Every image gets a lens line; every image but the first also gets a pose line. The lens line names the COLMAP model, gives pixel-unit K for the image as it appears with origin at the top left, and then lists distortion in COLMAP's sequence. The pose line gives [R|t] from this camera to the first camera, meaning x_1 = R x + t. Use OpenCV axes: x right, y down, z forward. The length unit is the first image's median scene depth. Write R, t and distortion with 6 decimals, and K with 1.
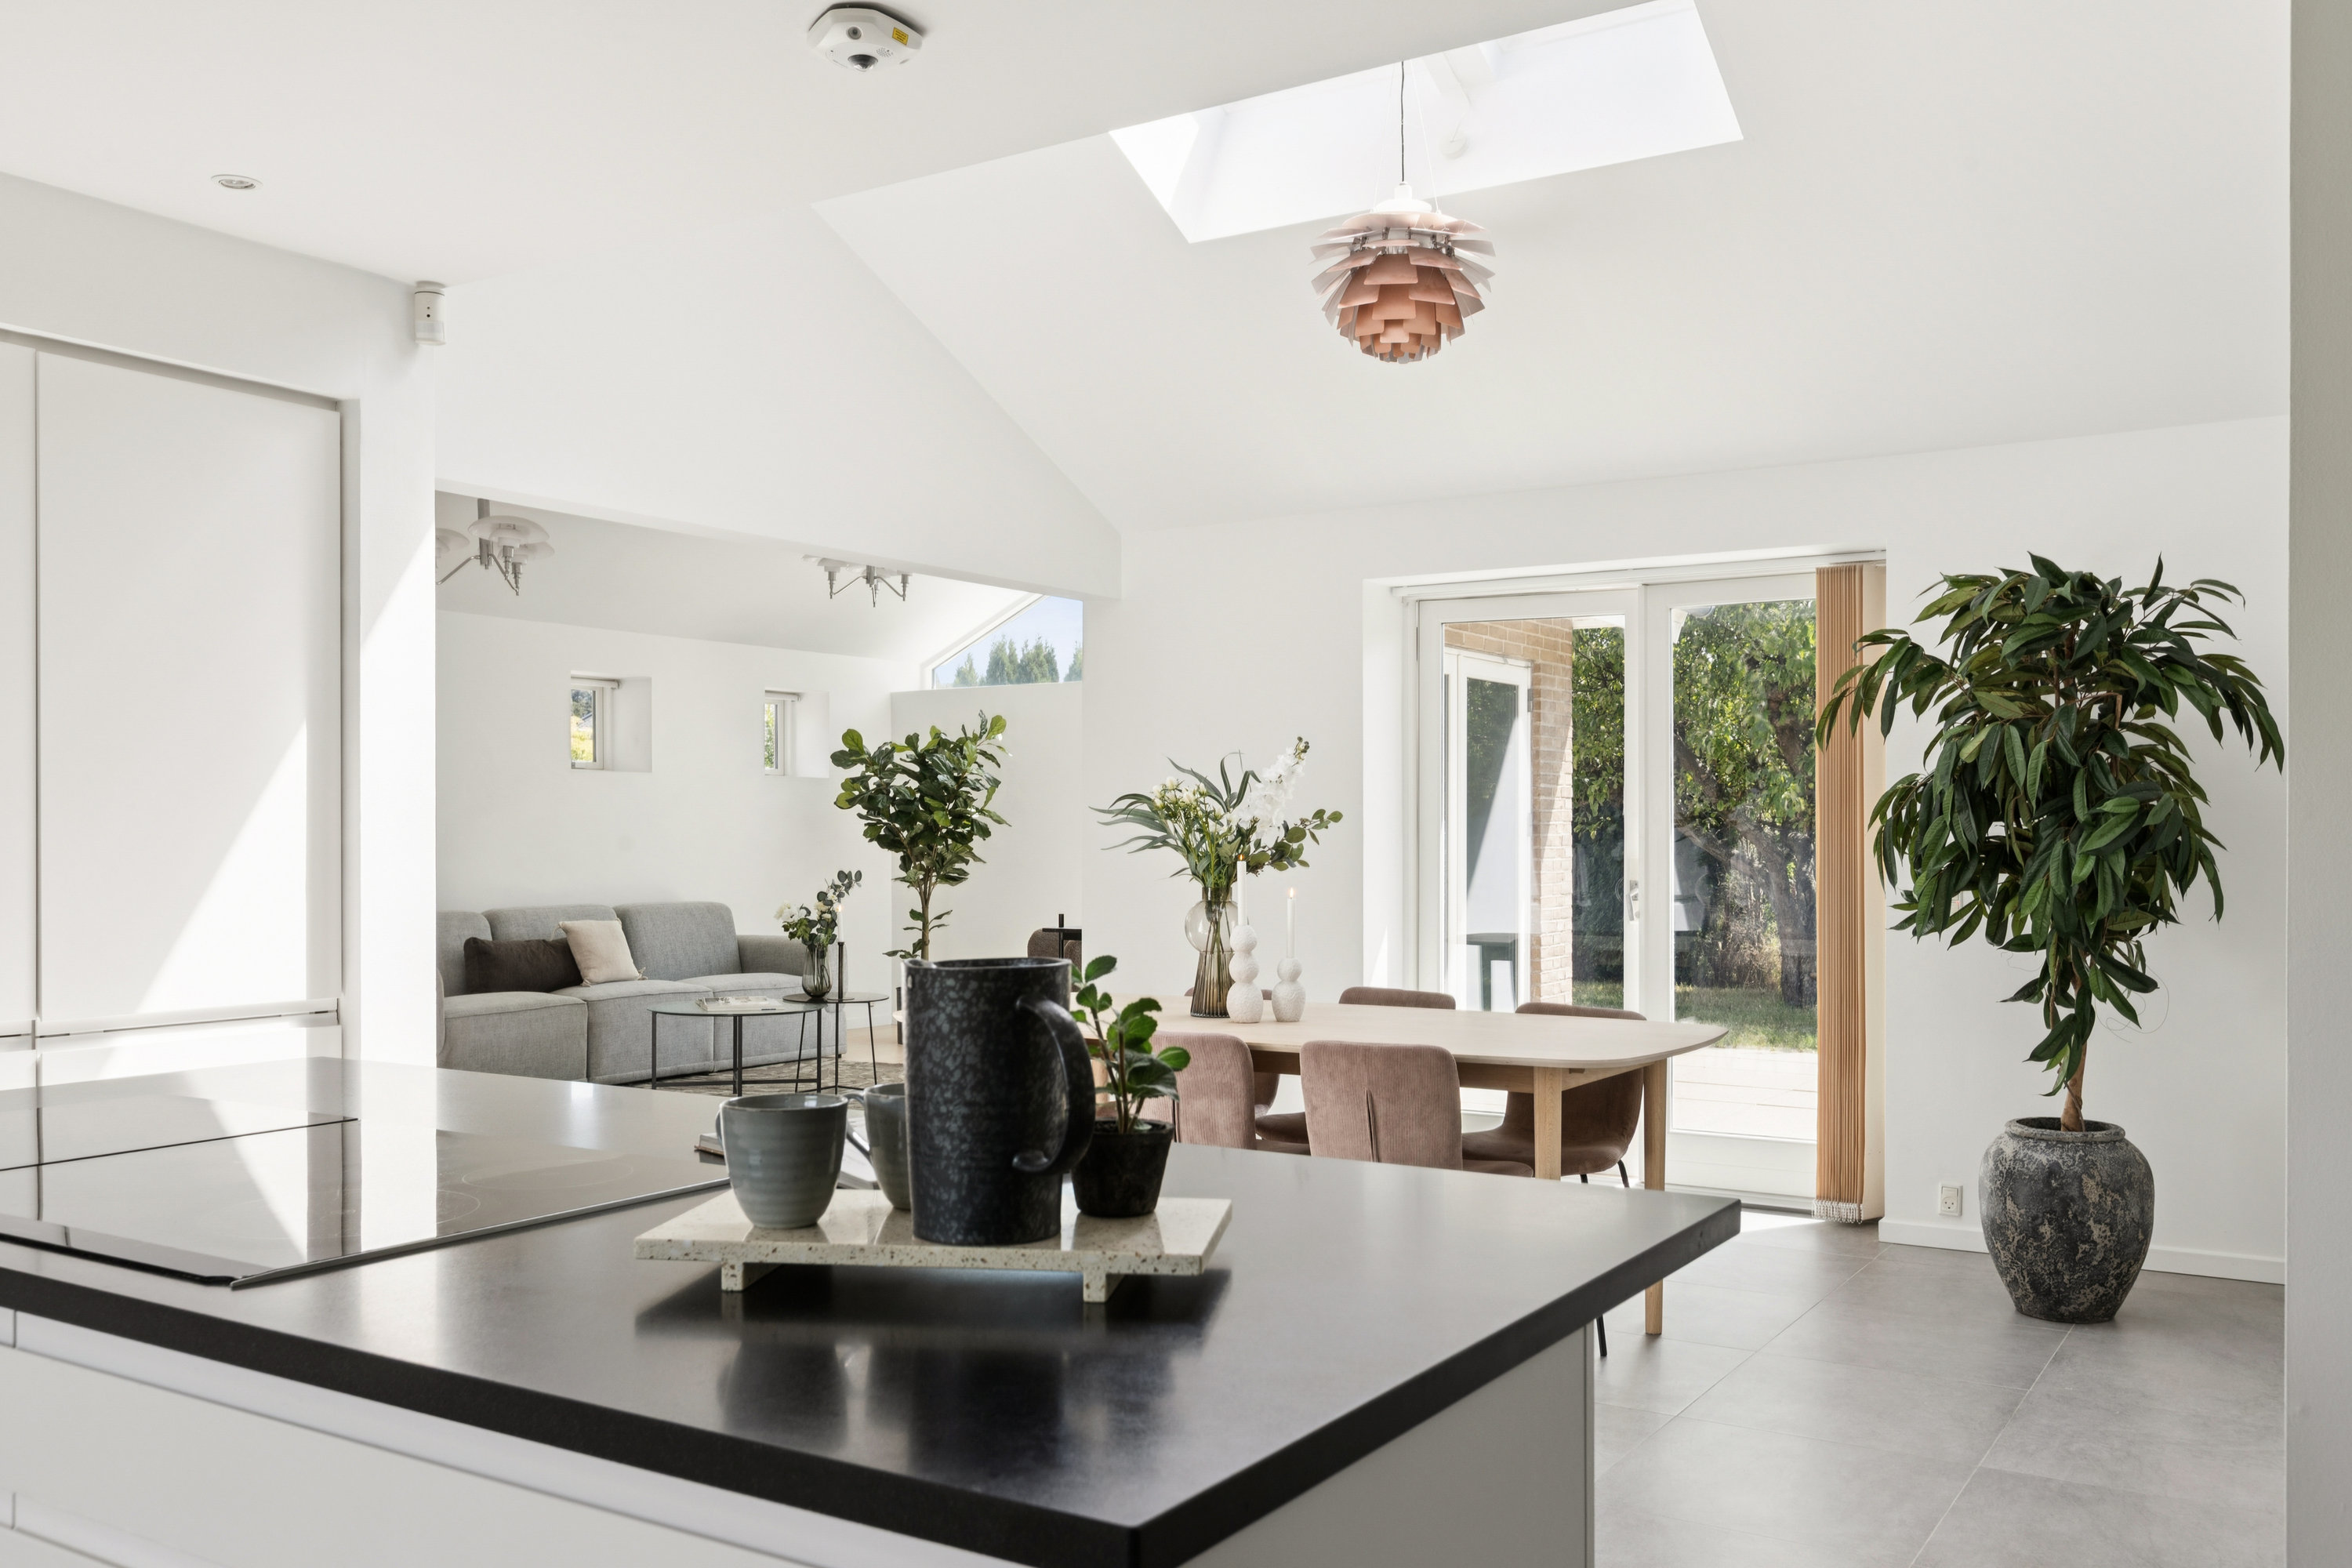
lens RADIAL K [[1927.9, 0, 1182.9], [0, 1927.9, 838.3], [0, 0, 1]] dist [-0.003205, 0.011043]
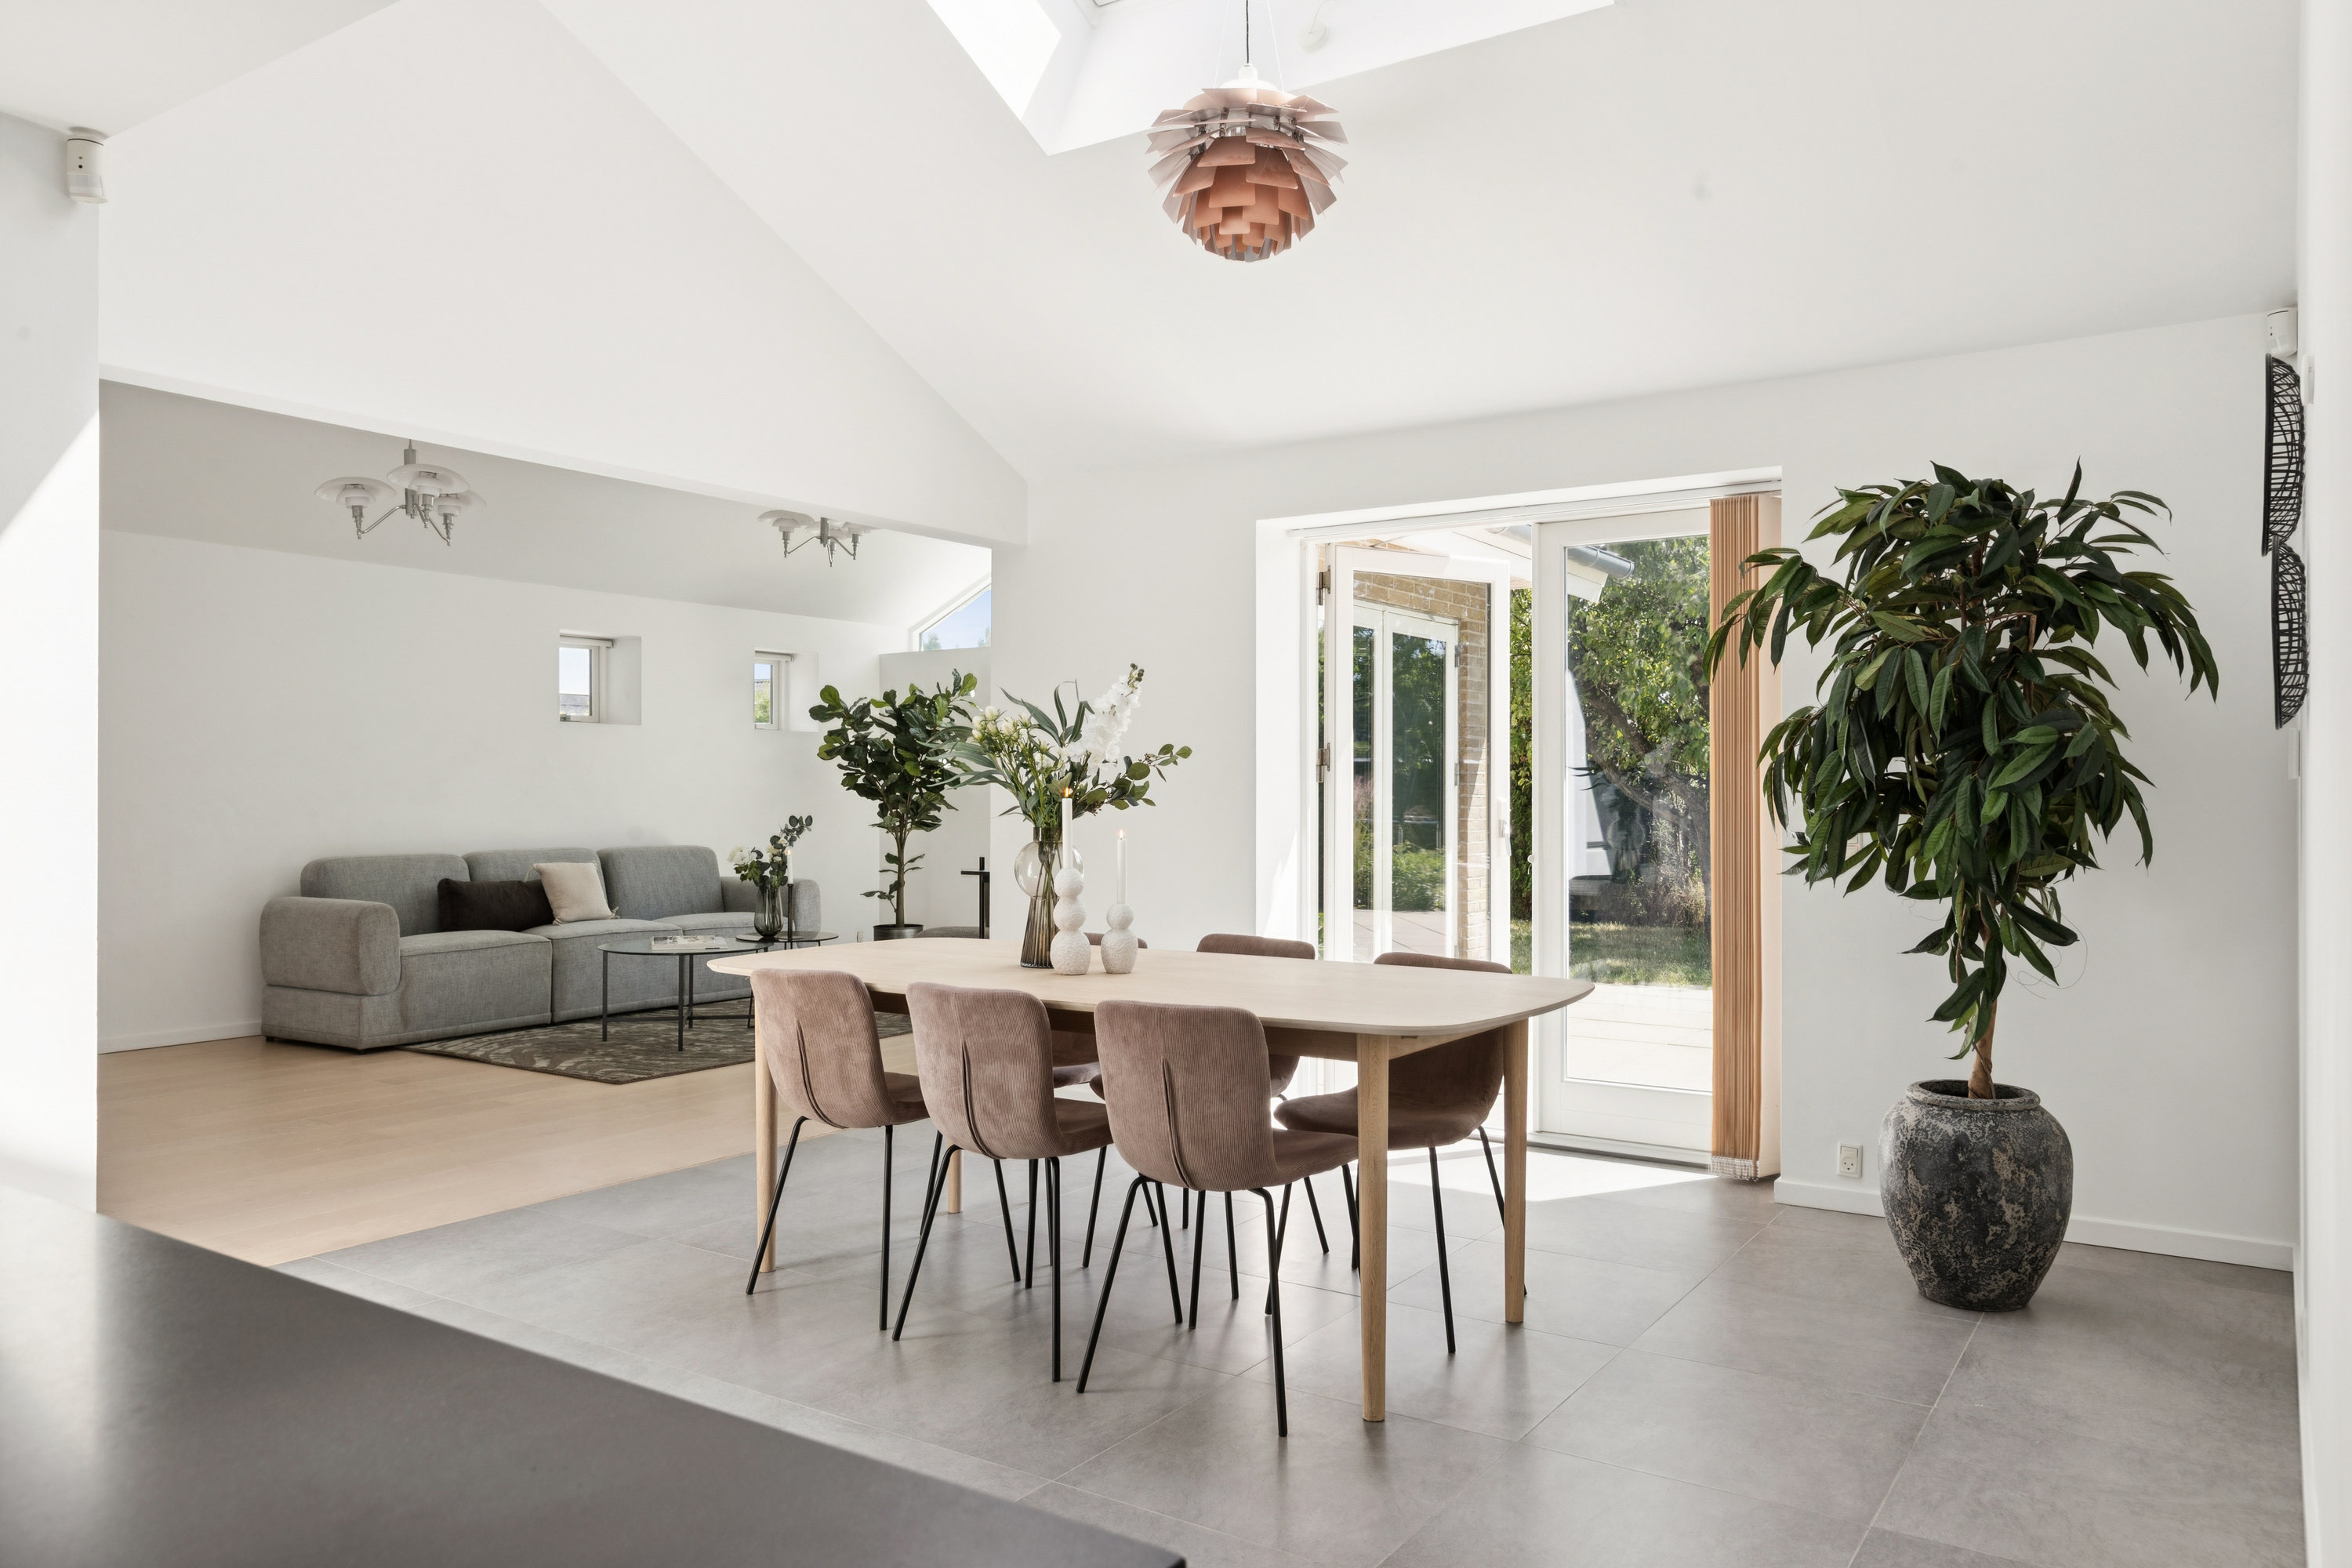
lens RADIAL K [[1662.9, 0, 1170.9], [0, 1662.9, 782.7], [0, 0, 1]] dist [0.005581, -0.005022]
pose [[0.999858, 0.001403, -0.016793, 0.091680], [-0.001516, 0.999976, -0.006713, 0.009485], [0.016783, 0.006737, 0.999836, 0.206048]]
